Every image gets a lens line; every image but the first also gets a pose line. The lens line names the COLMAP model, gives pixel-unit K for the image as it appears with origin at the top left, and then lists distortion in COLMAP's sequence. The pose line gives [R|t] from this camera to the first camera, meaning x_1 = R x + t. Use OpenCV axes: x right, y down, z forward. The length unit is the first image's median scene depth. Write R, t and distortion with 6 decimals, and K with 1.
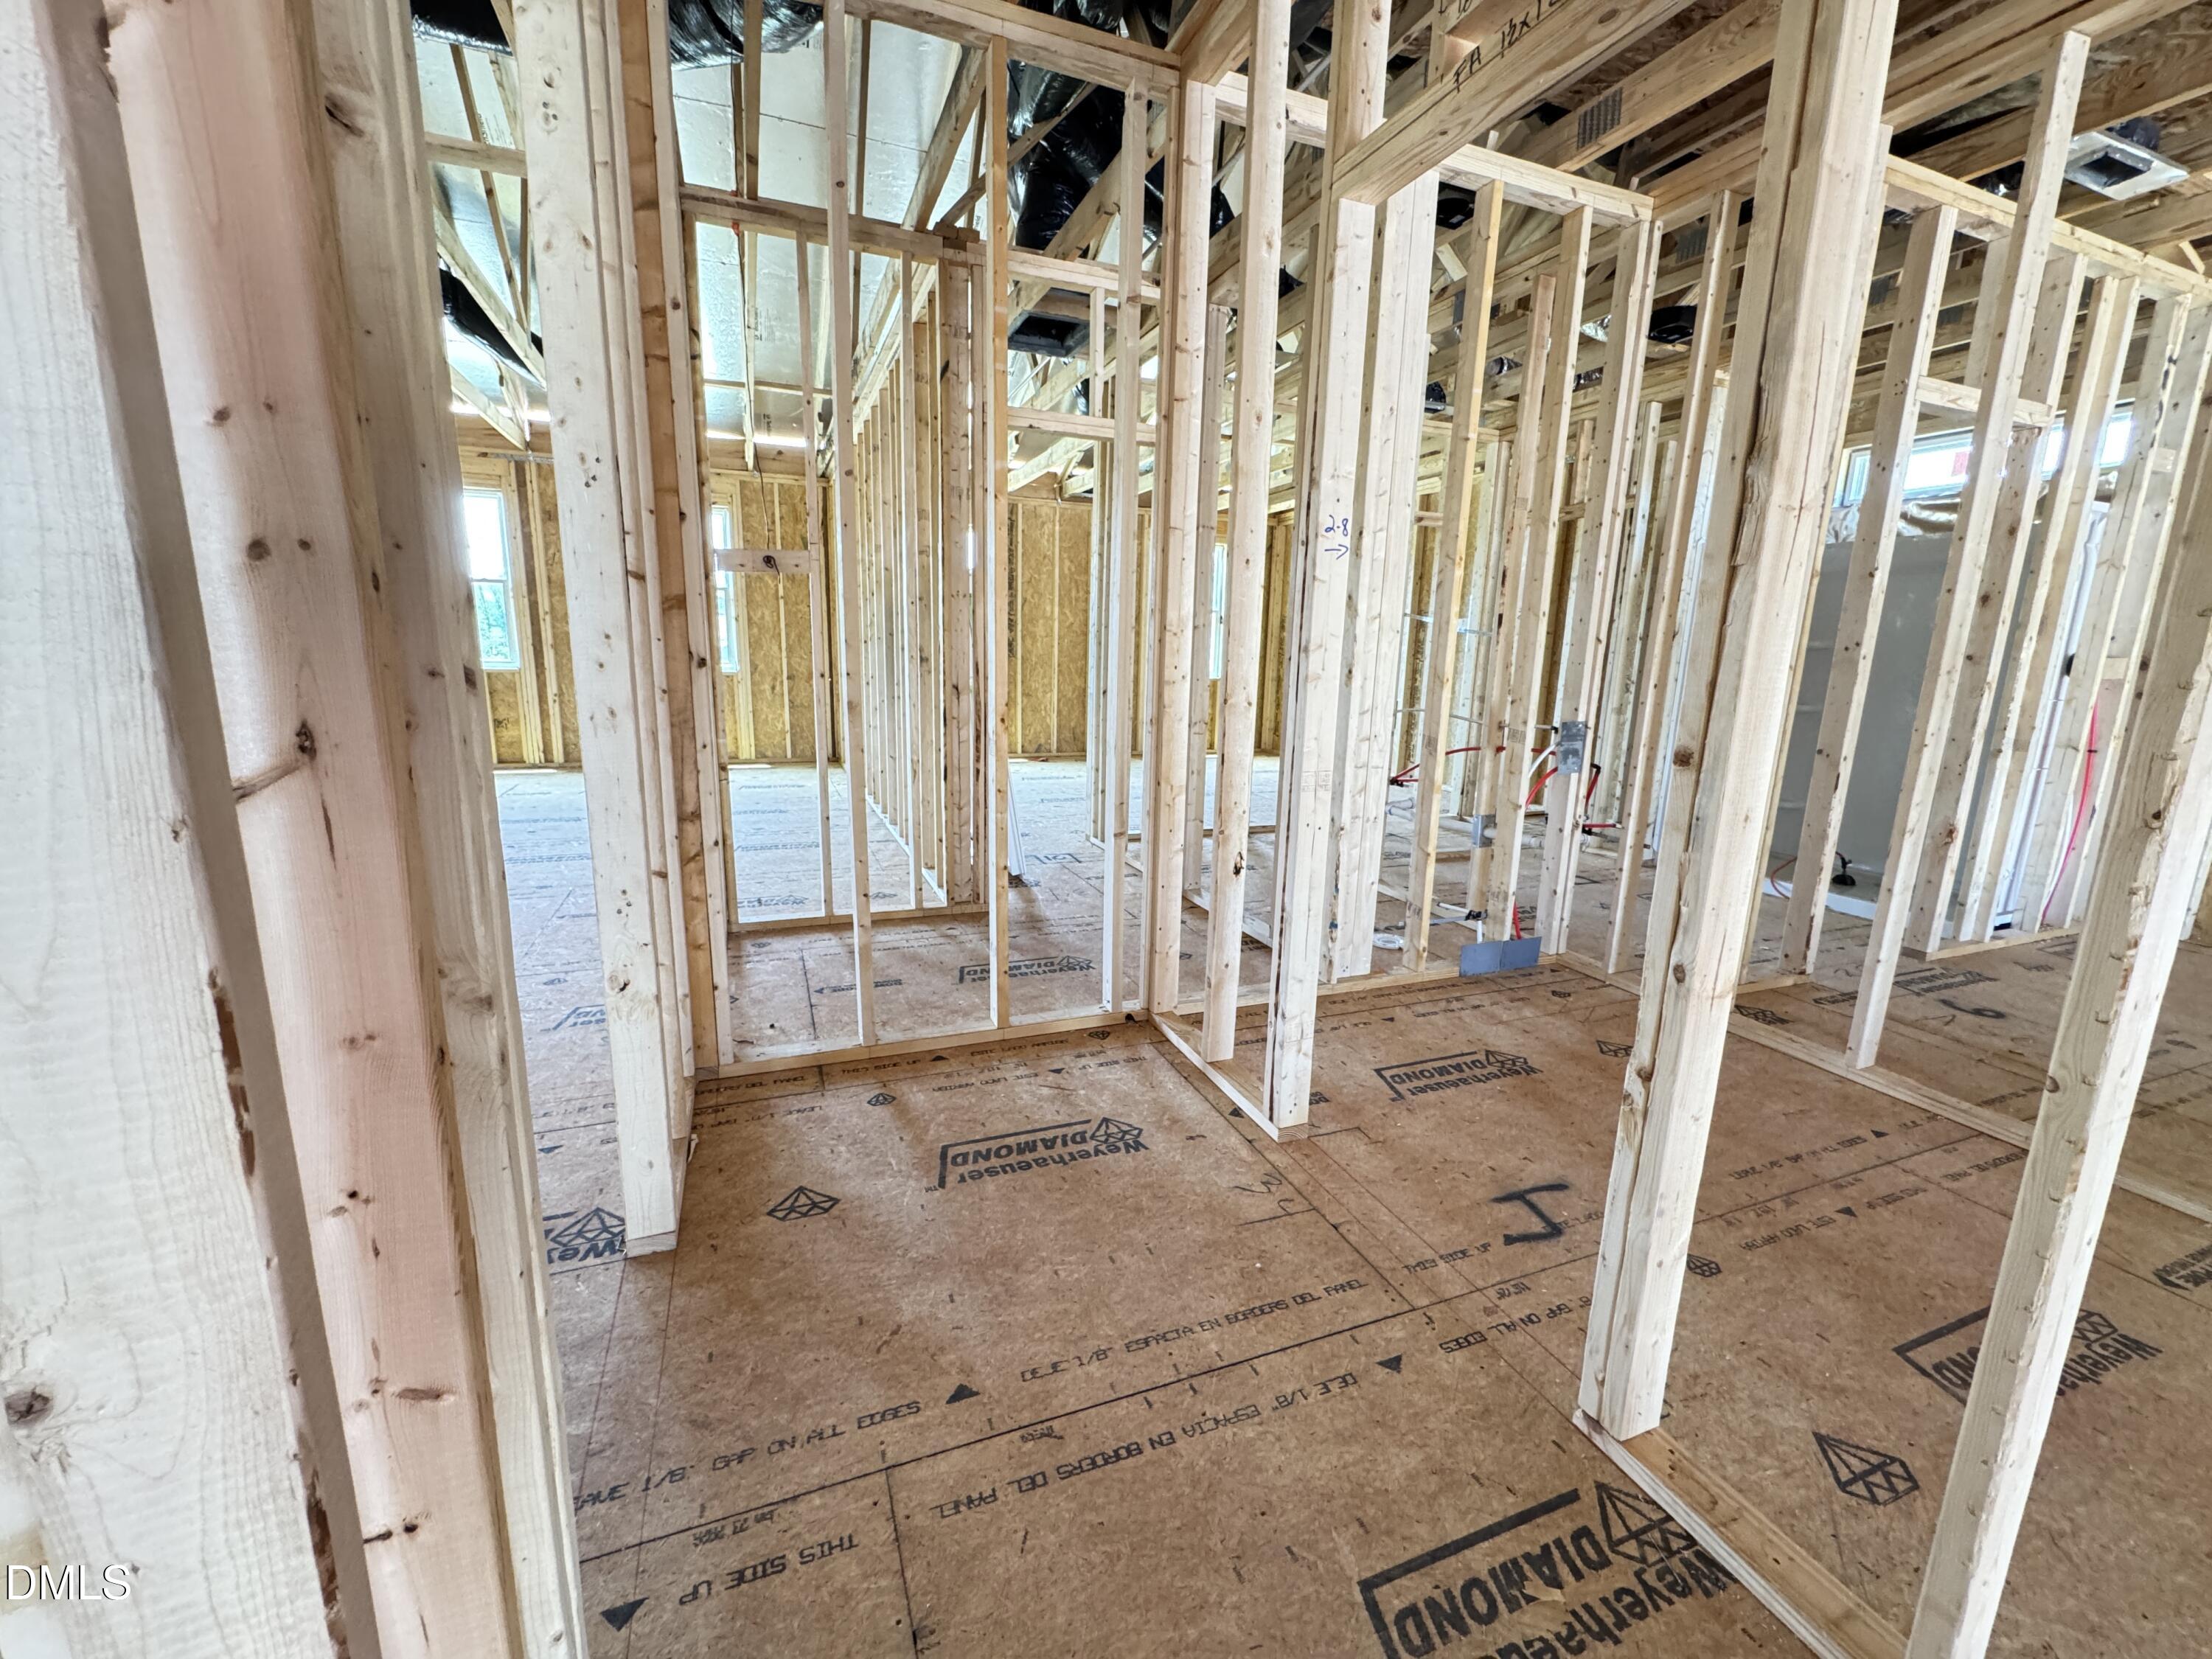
lens RADIAL K [[886.0, 0, 1112.6], [0, 886.0, 819.1], [0, 0, 1]] dist [-0.003210, 0.000003]
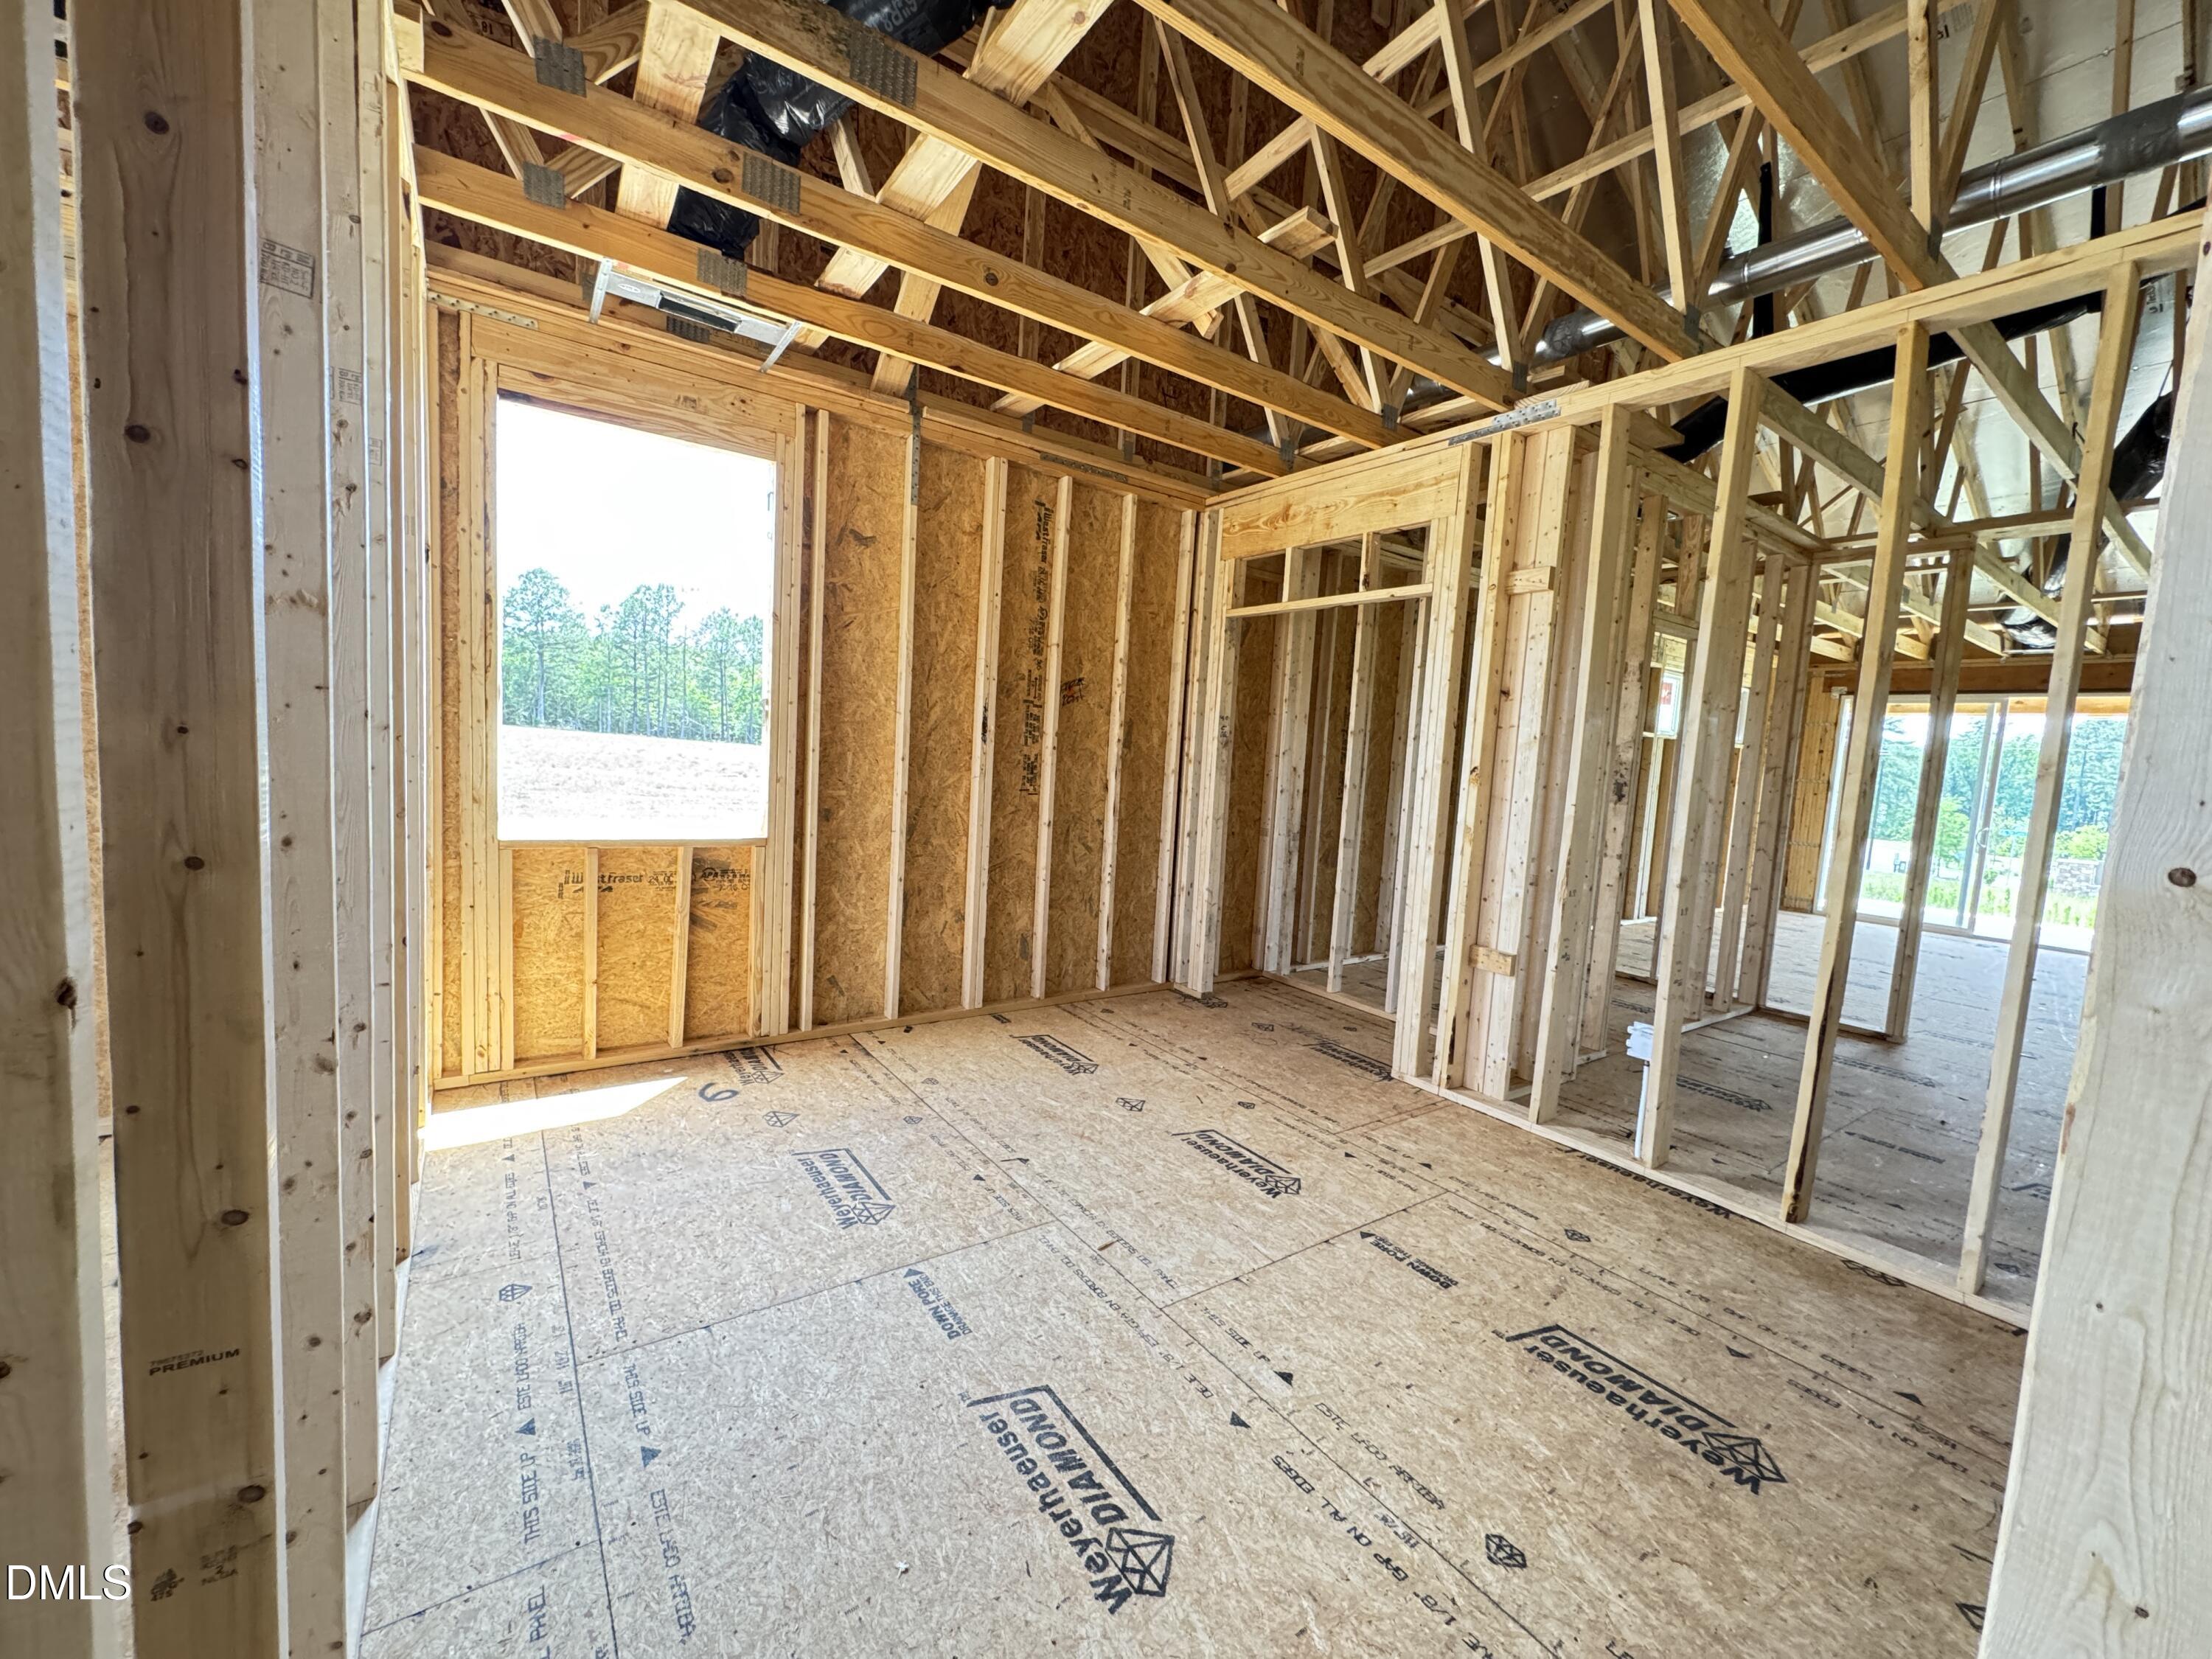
lens RADIAL K [[886.0, 0, 1108.0], [0, 886.0, 833.6], [0, 0, 1]] dist [-0.003210, 0.000003]
pose [[0.238017, 0.077262, -0.968183, 1.806246], [-0.243232, 0.969809, 0.017596, -0.170683], [0.940312, 0.231305, 0.249623, 0.469589]]
